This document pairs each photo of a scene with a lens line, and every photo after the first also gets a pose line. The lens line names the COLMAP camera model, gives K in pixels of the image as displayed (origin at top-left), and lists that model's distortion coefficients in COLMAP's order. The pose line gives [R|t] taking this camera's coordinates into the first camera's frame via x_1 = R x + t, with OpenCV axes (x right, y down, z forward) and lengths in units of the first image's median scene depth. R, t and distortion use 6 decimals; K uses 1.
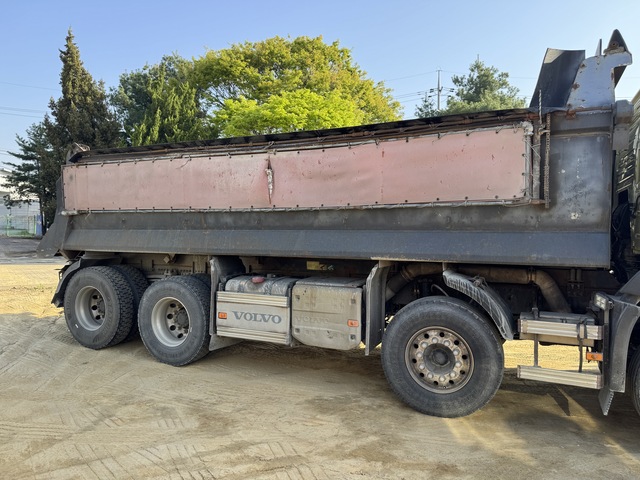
lens RADIAL K [[487.1, 0, 320.0], [0, 487.1, 240.0], [0, 0, 1]] dist [-0.001807, -0.020029]
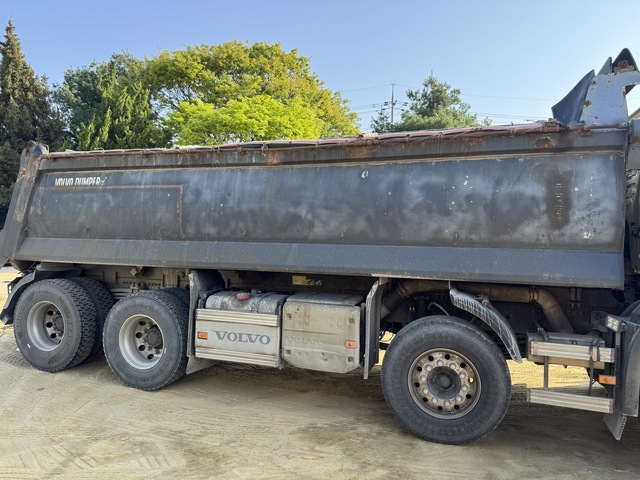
lens RADIAL K [[487.1, 0, 320.0], [0, 487.1, 240.0], [0, 0, 1]] dist [-0.001807, -0.020029]
pose [[0.993579, 0.017323, 0.111807, -0.087839], [-0.015374, 0.999715, -0.018276, -0.009997], [-0.112091, 0.016440, 0.993562, 0.067302]]
